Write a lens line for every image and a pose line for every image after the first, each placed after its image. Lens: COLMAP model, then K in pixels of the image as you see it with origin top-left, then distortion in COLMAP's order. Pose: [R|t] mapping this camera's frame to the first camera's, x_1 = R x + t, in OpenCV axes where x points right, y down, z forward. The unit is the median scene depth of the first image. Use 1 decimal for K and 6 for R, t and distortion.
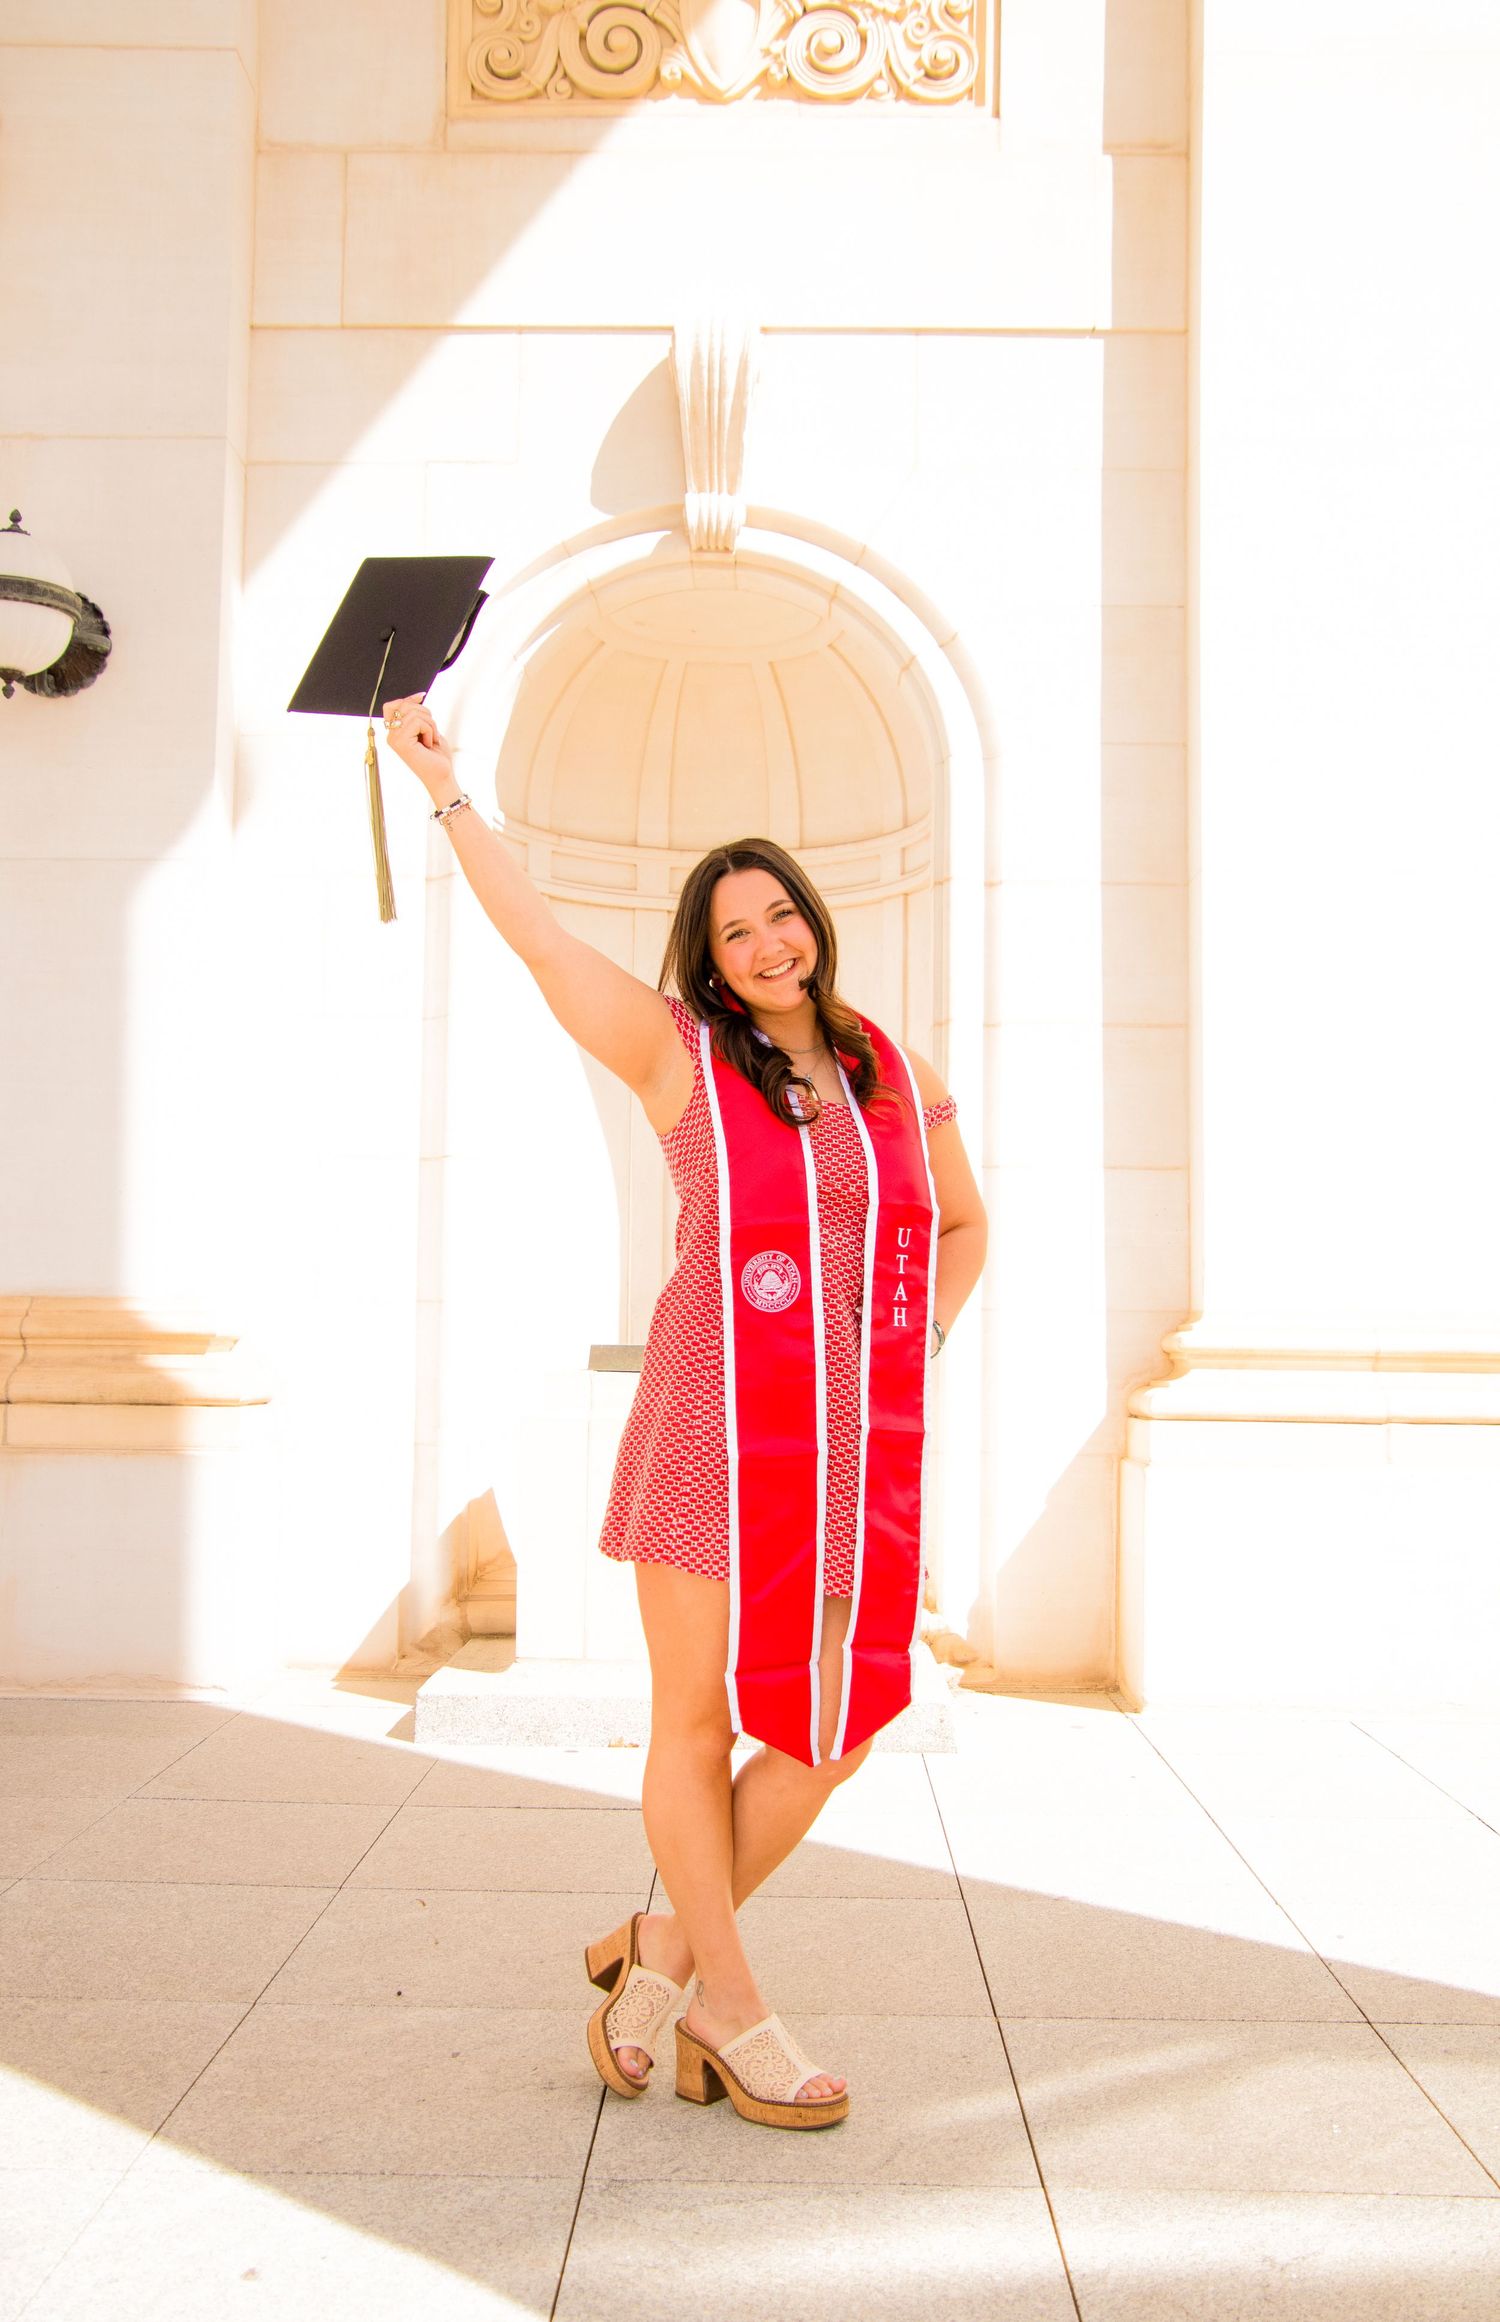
lens RADIAL K [[2278.6, 0, 738.9], [0, 2278.6, 1175.7], [0, 0, 1]] dist [-0.016824, 0.000000]
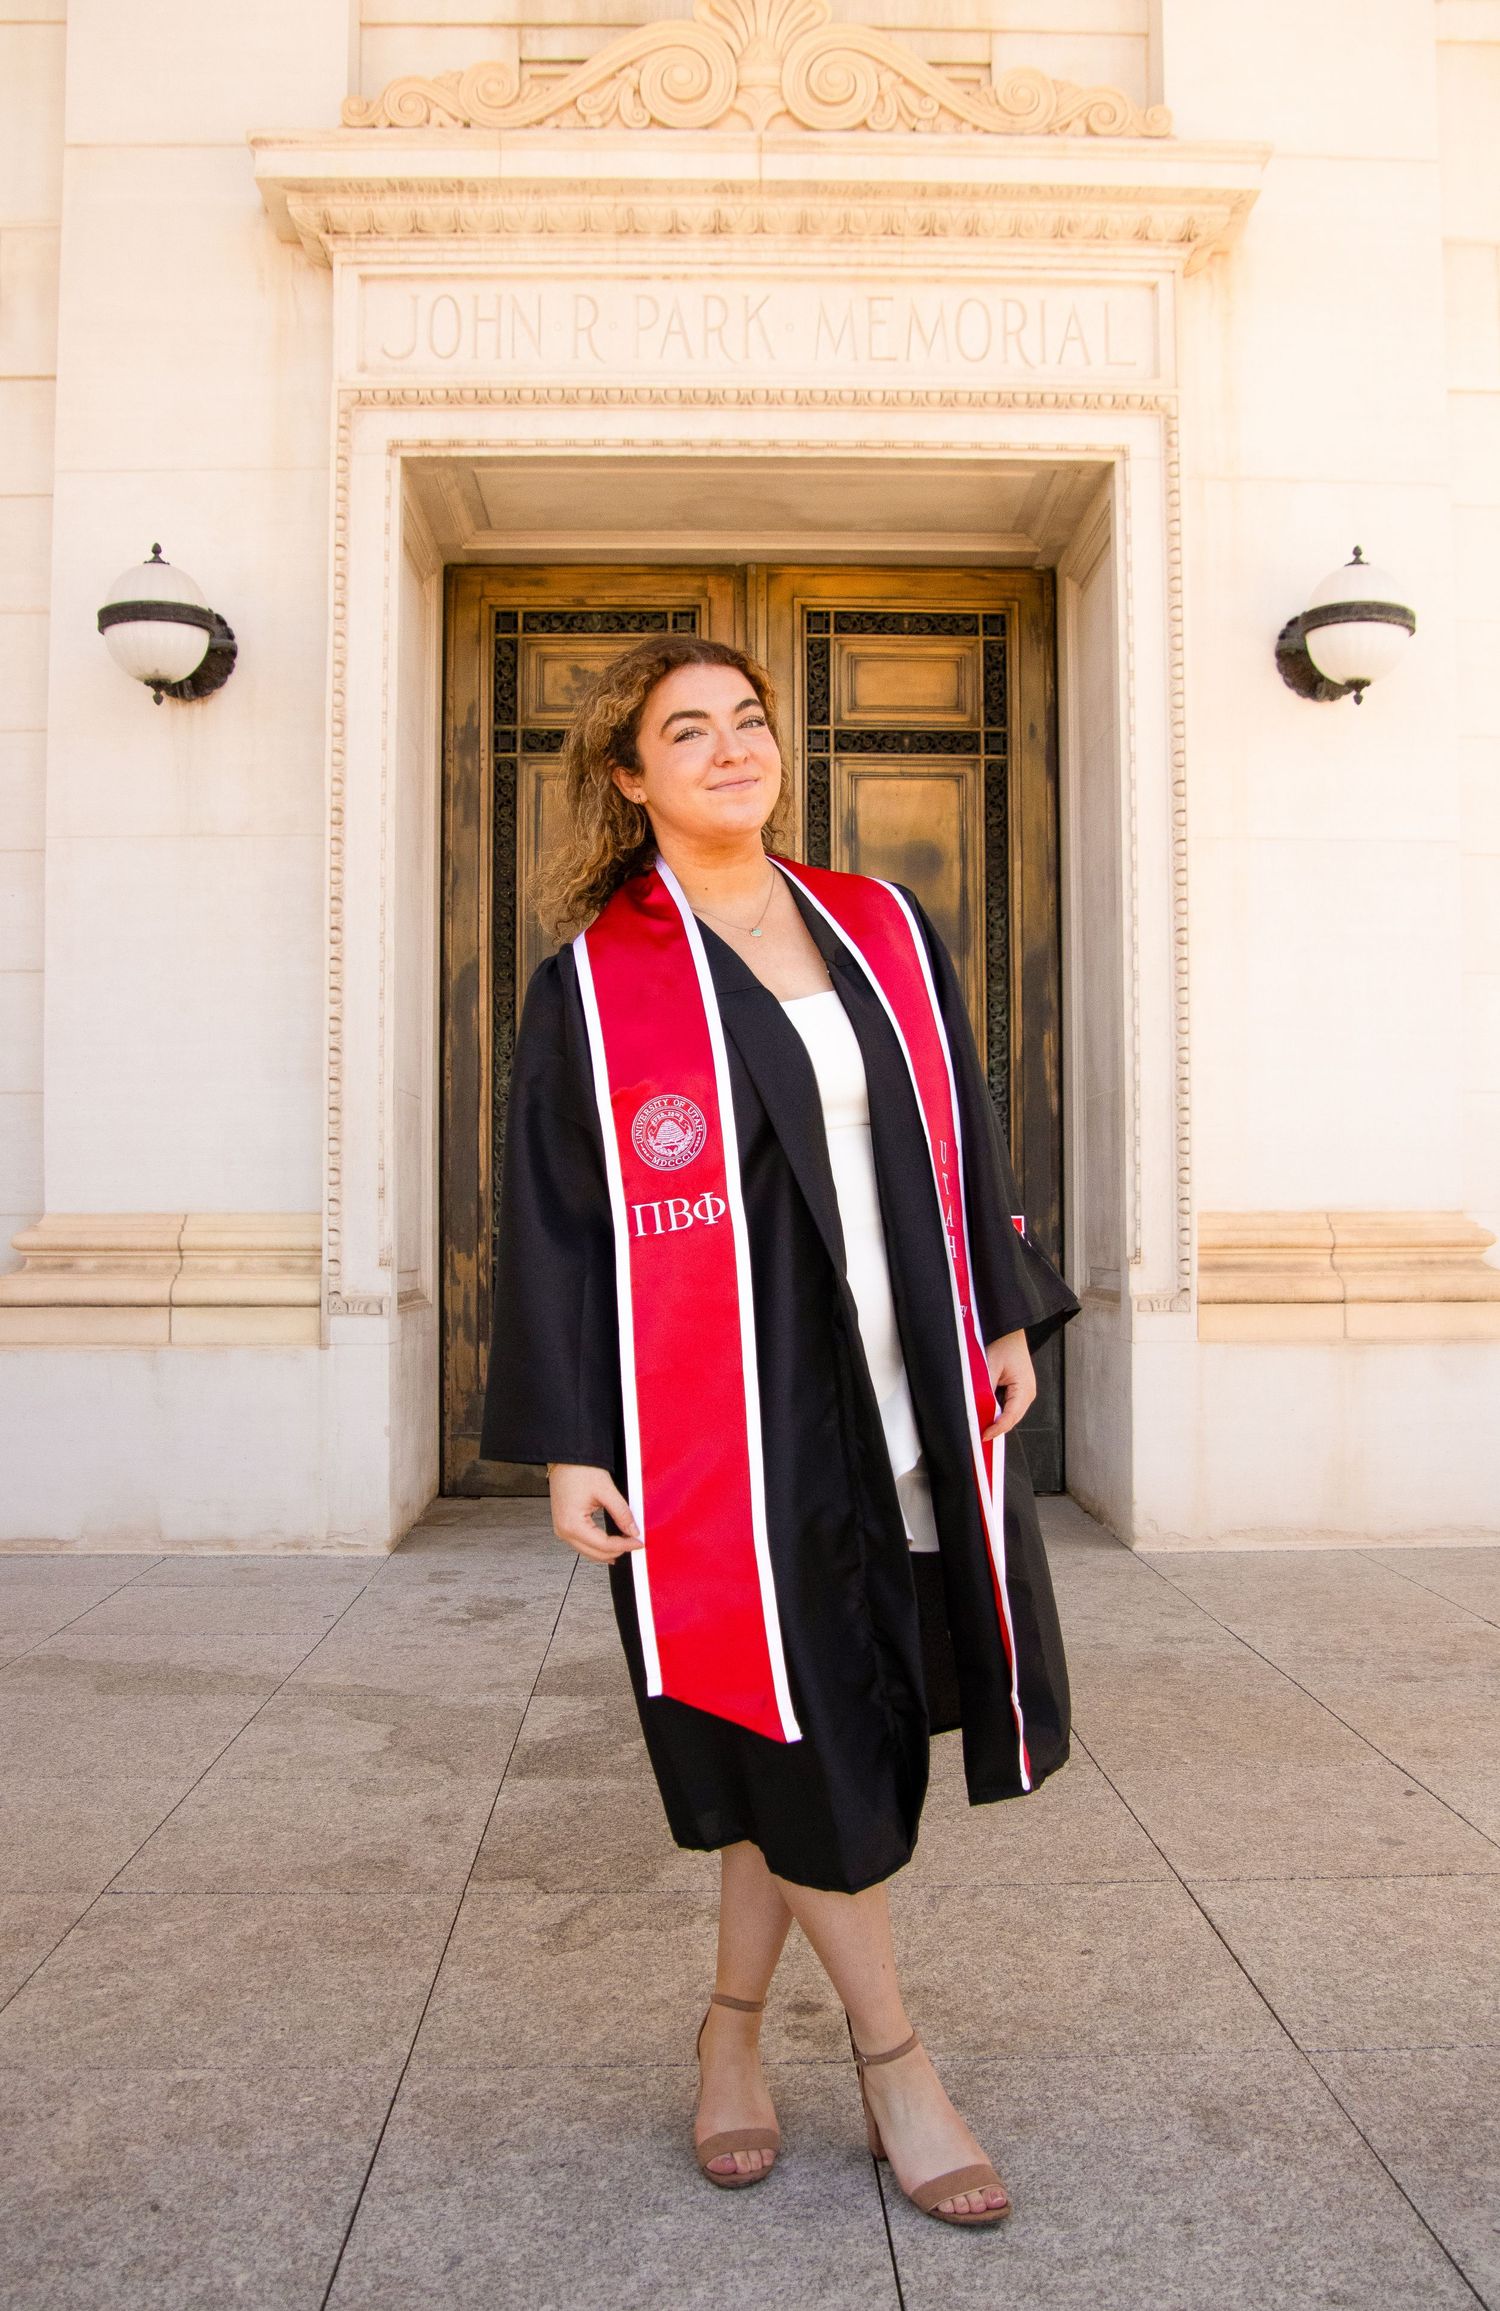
lens RADIAL K [[1996.0, 0, 733.3], [0, 1996.0, 1153.7], [0, 0, 1]] dist [-0.128928, 0.116385]
pose [[0.998105, -0.014473, 0.059803, -0.687466], [0.012597, 0.999421, 0.031621, -0.013411], [-0.060226, -0.030808, 0.997709, -0.000044]]
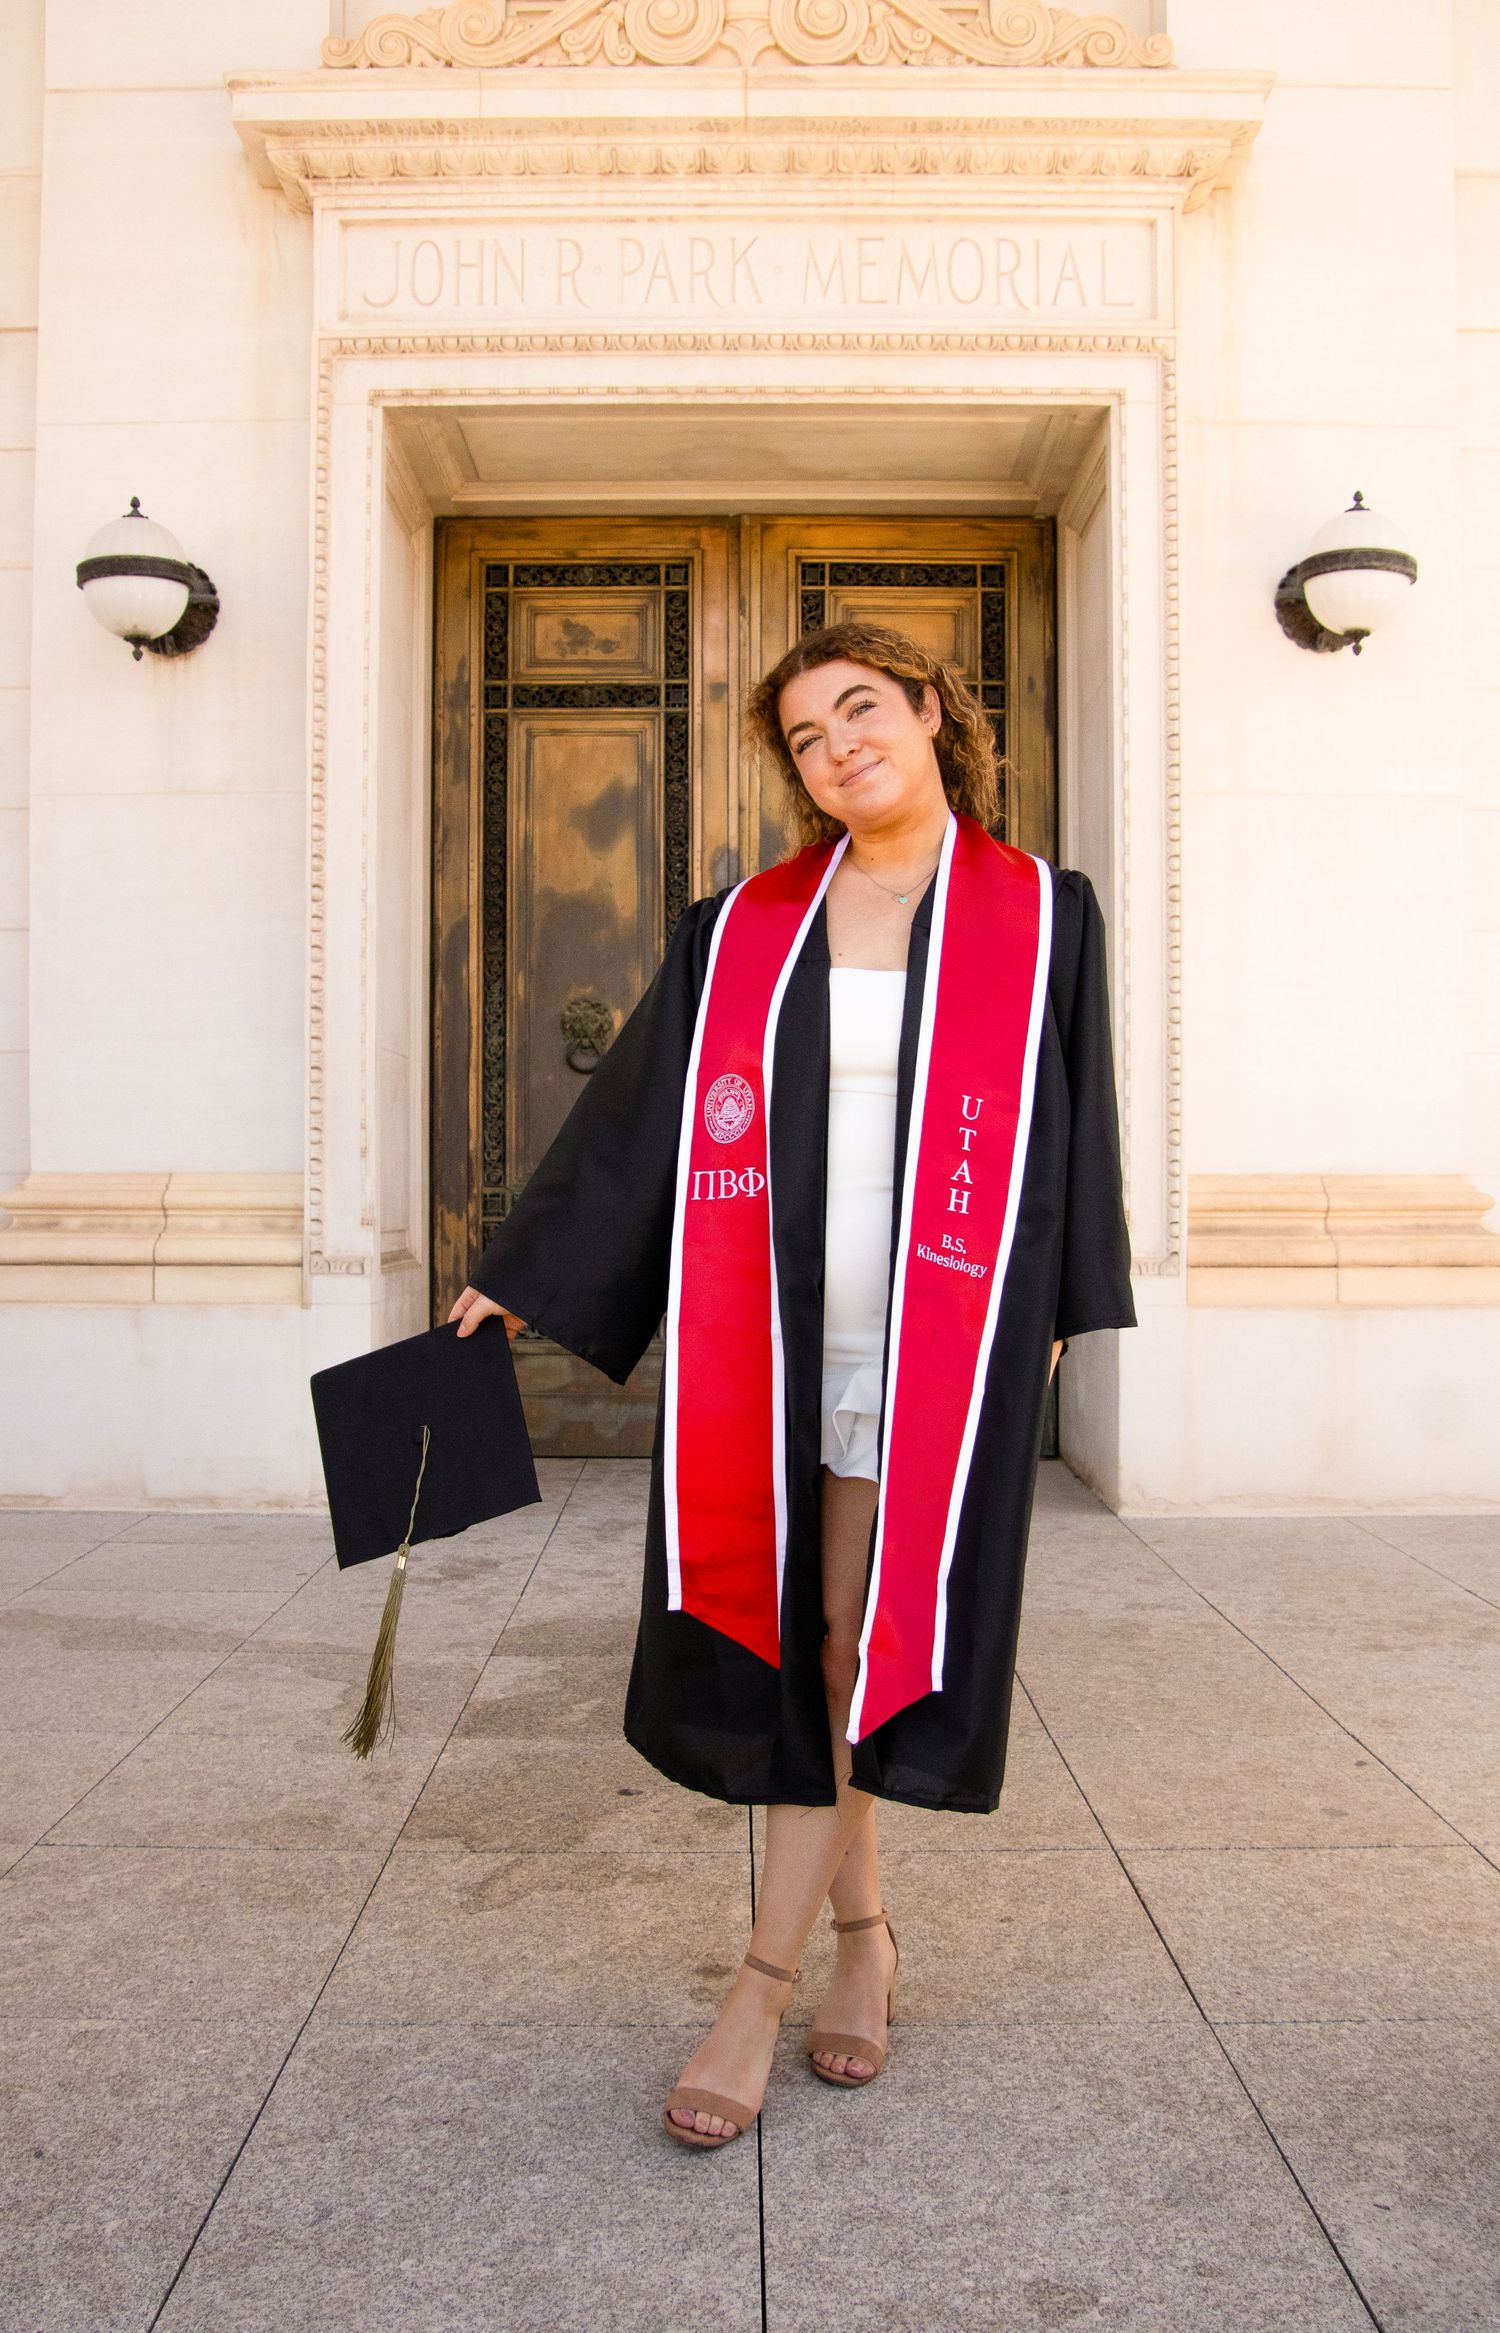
lens RADIAL K [[1999.7, 0, 710.5], [0, 1999.7, 1191.8], [0, 0, 1]] dist [-0.130663, 0.106457]
pose [[0.999519, -0.012877, 0.028220, -0.659188], [0.010909, 0.997570, 0.068815, -0.011241], [-0.029038, -0.068474, 0.997230, 0.005788]]
